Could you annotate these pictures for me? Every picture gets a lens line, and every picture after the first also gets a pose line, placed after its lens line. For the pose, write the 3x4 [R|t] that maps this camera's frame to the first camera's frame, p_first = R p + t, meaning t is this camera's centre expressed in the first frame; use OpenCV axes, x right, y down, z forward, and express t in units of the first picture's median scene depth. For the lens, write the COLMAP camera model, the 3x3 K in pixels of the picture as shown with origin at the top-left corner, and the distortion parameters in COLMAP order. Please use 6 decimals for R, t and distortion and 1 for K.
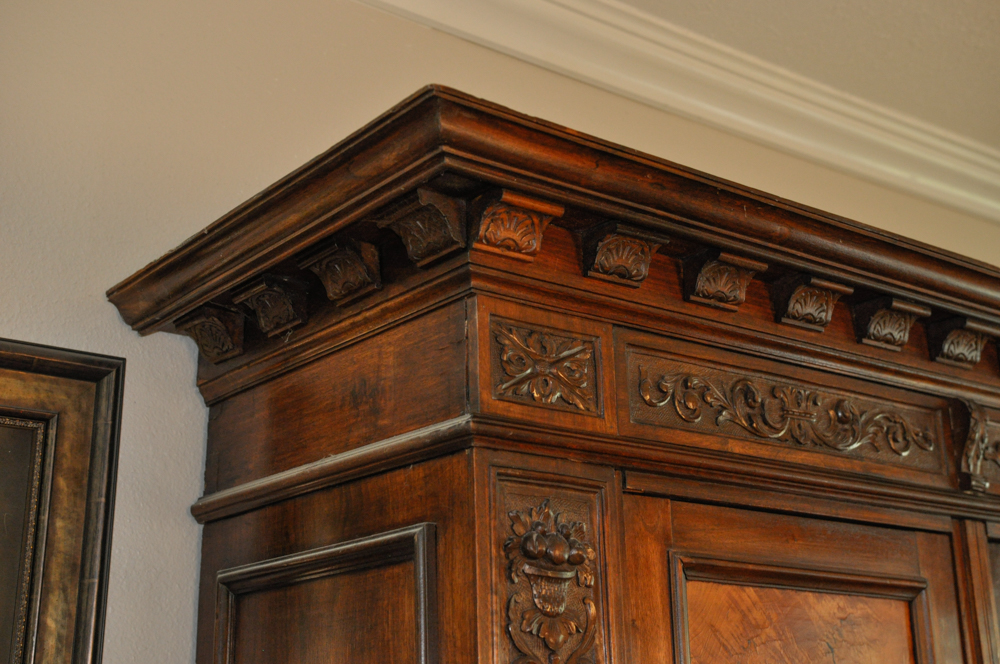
lens RADIAL K [[1488.9, 0, 500.0], [0, 1488.9, 332.0], [0, 0, 1]] dist [-0.203319, -0.017667]
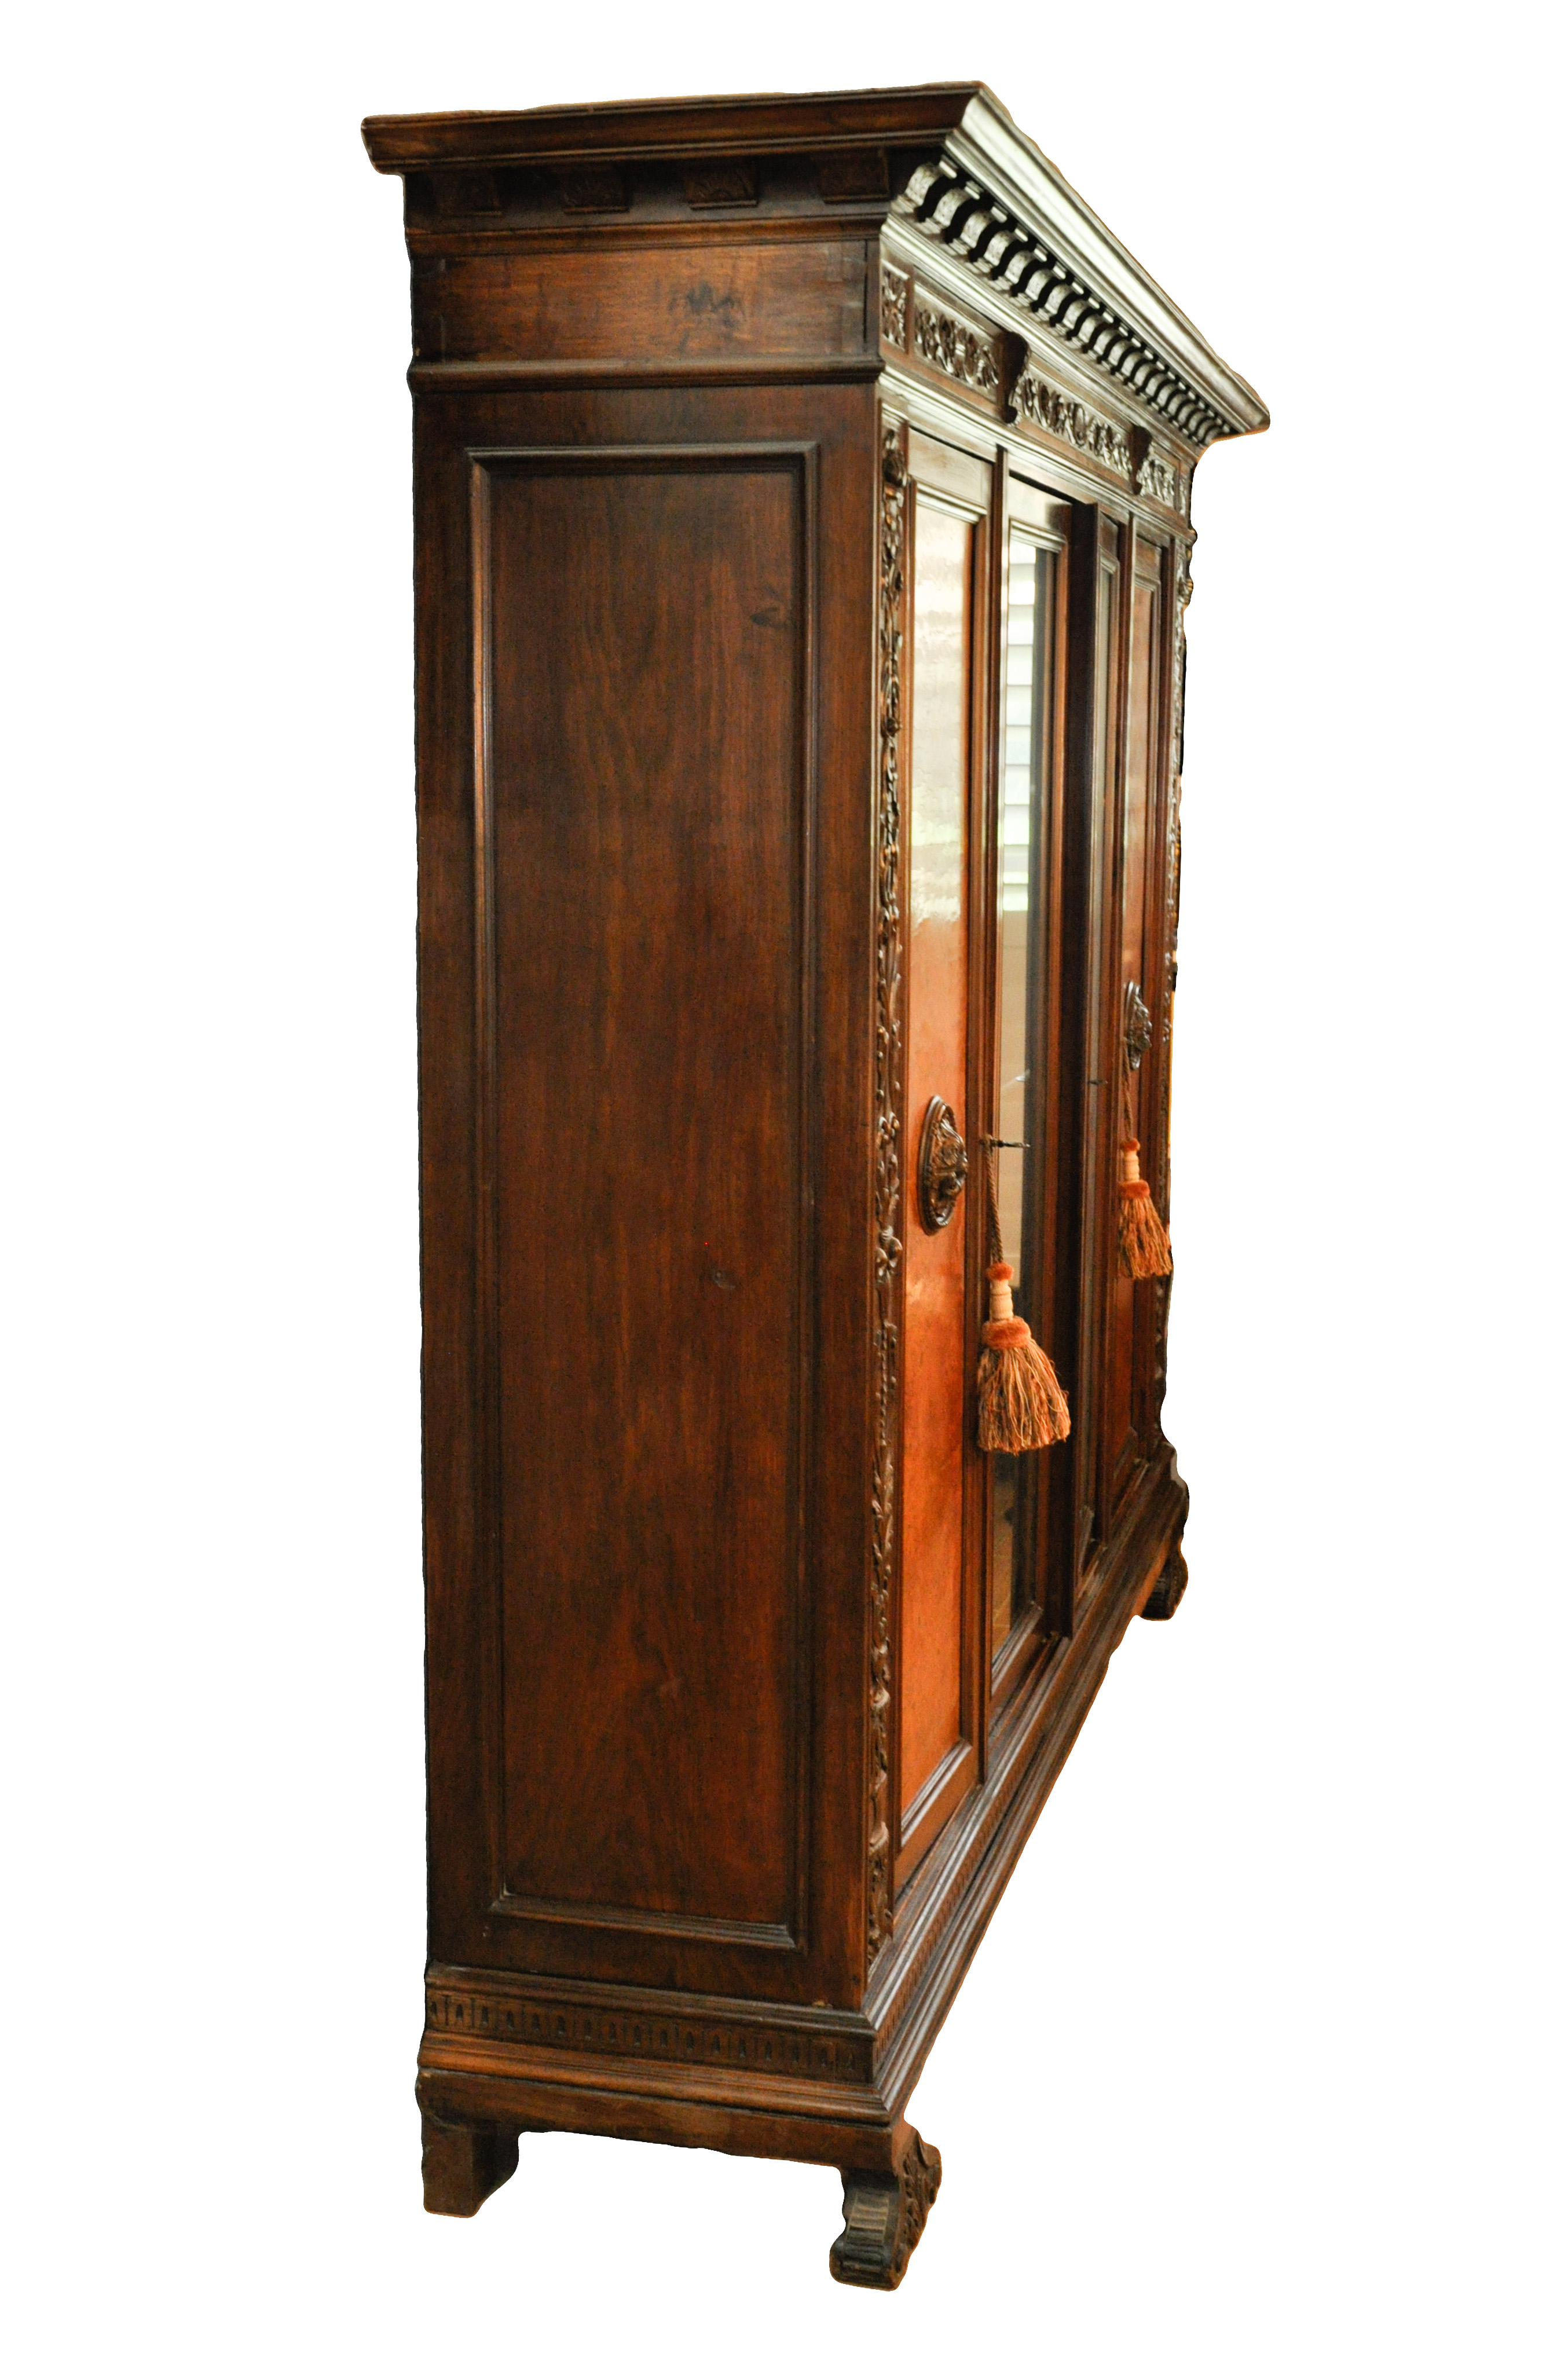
lens RADIAL K [[2985.0, 0, 784.0], [0, 2985.0, 1180.5], [0, 0, 1]] dist [-0.002408, 0.001099]
pose [[0.783216, -0.073322, 0.617411, -1.235106], [-0.197851, 0.912011, 0.359292, -0.141269], [-0.589429, -0.403559, 0.699795, -0.672079]]
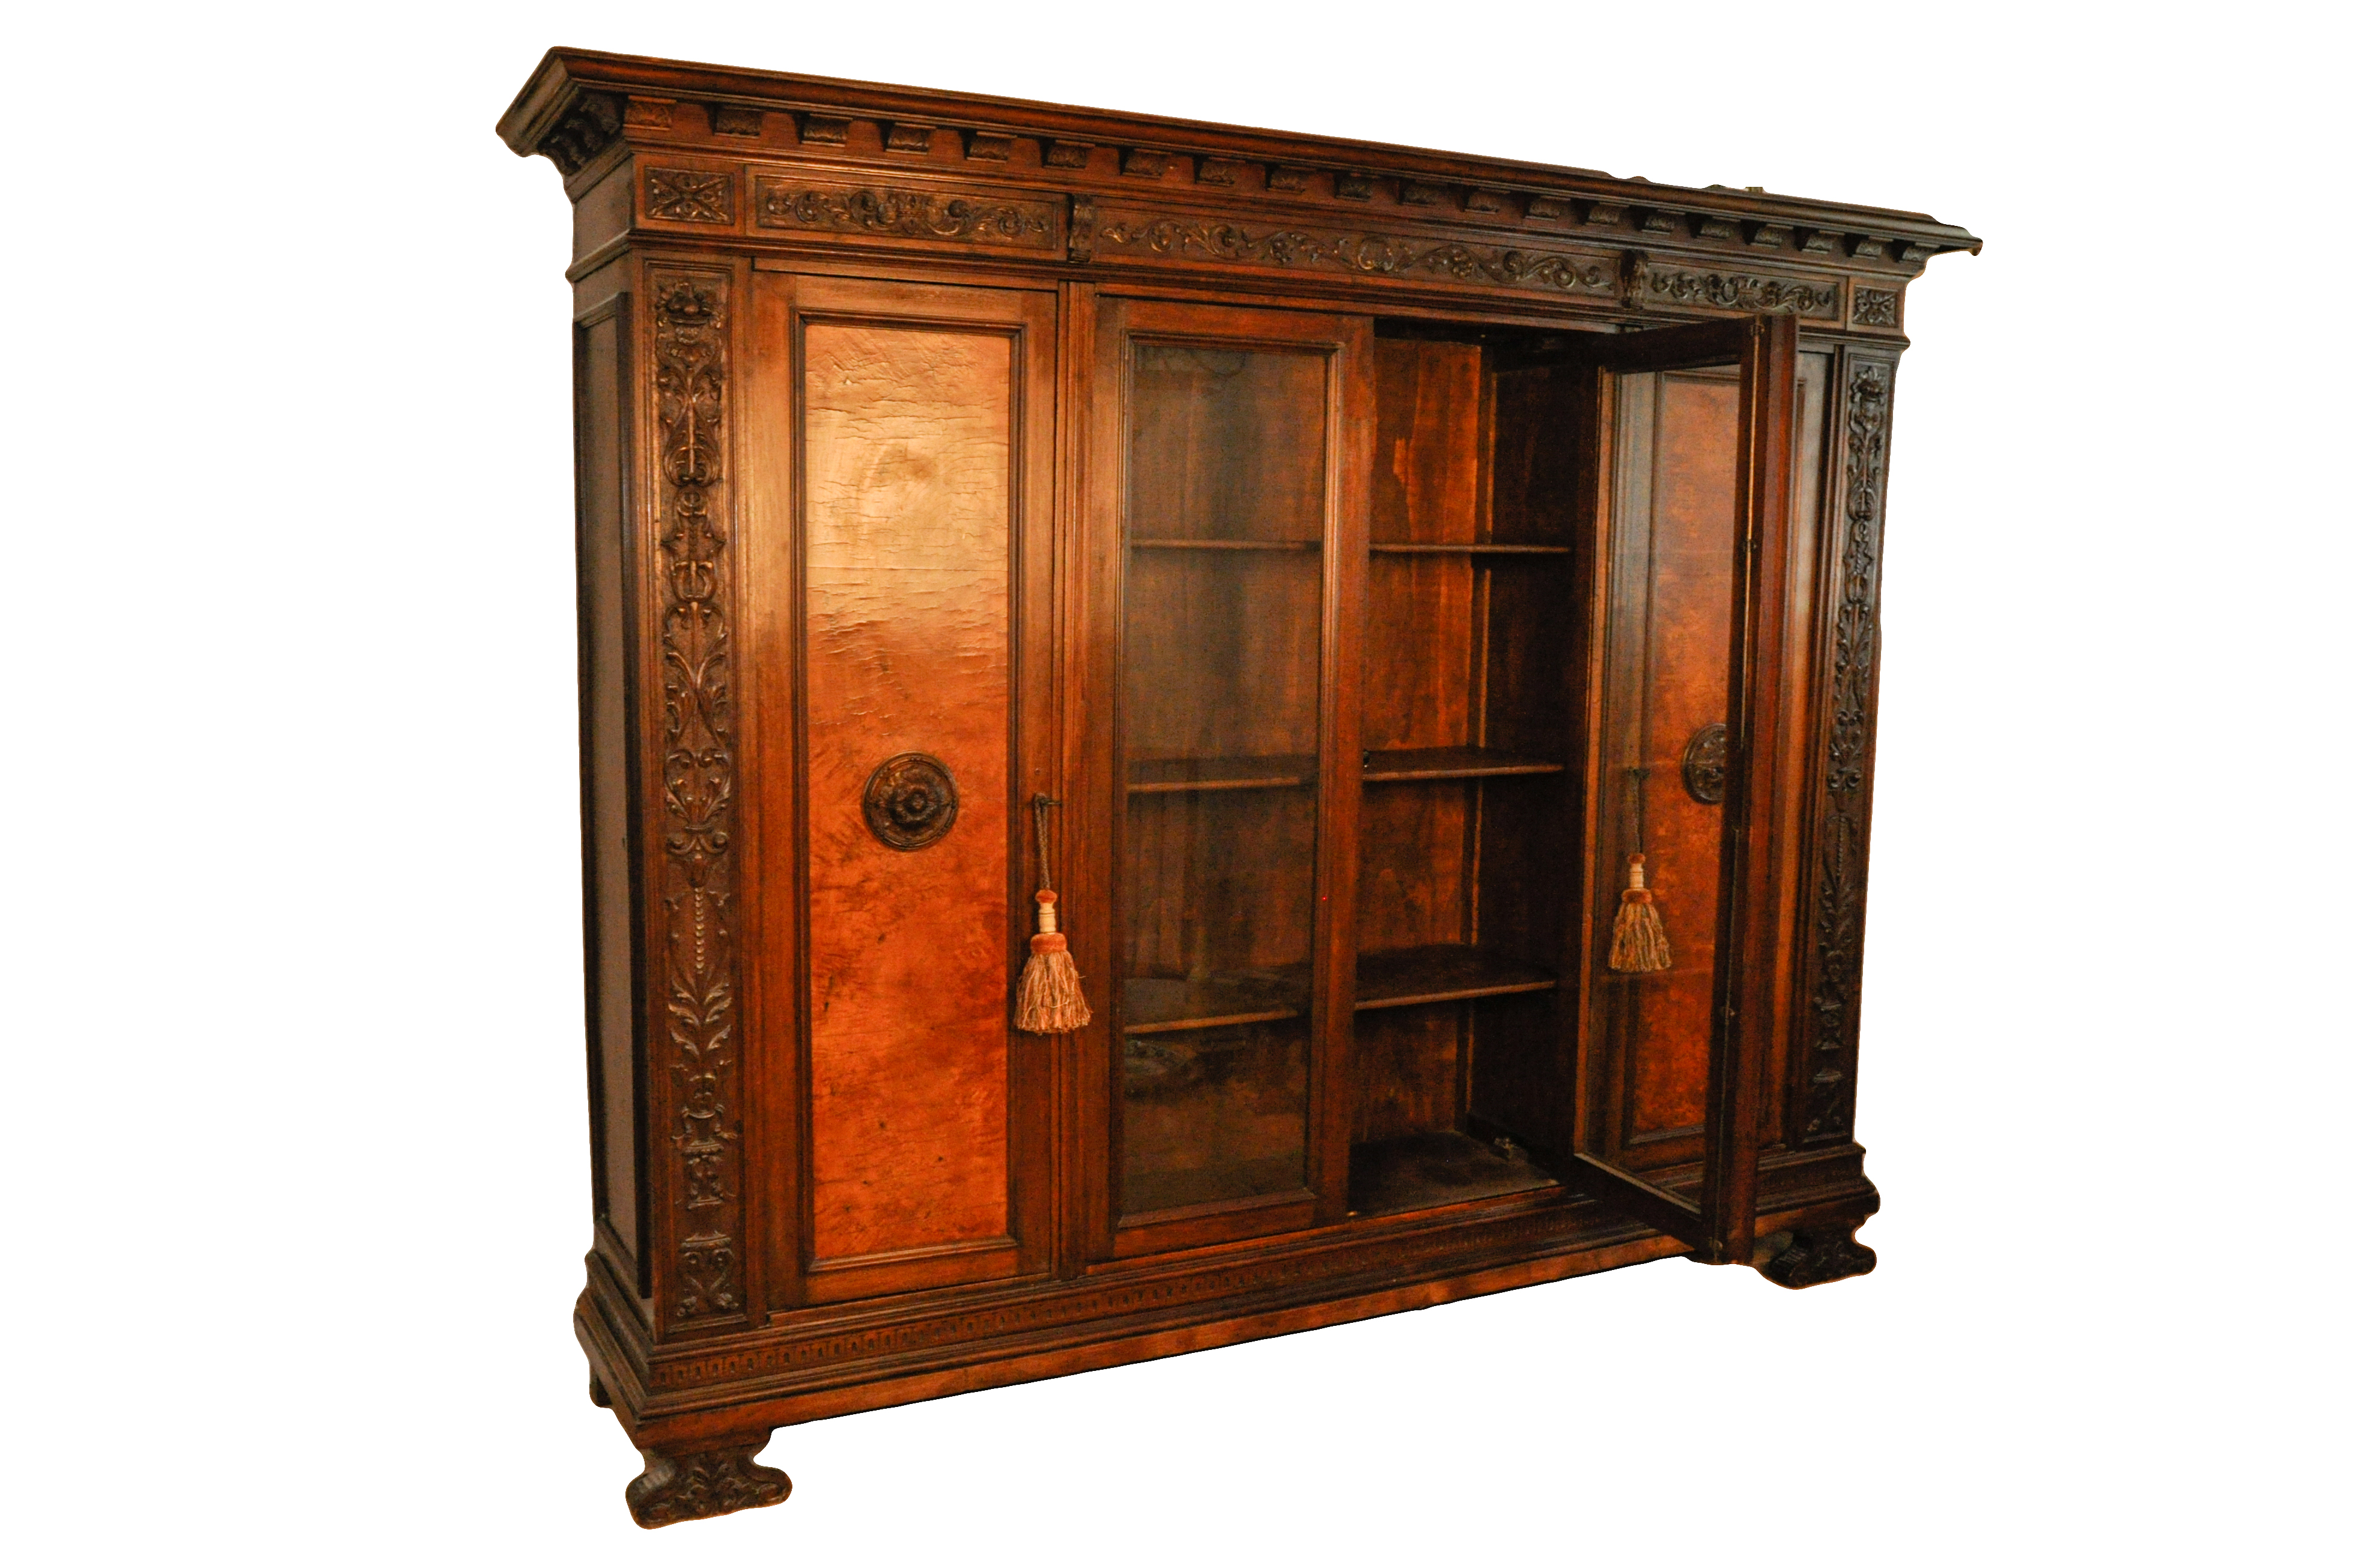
lens RADIAL K [[2018.6, 0, 1183.2], [0, 2018.6, 828.5], [0, 0, 1]] dist [-0.060144, 0.006469]
pose [[0.983233, 0.053356, -0.174371, 0.821425], [0.024352, 0.909250, 0.415538, -0.204787], [0.180719, -0.412817, 0.892705, -0.985626]]
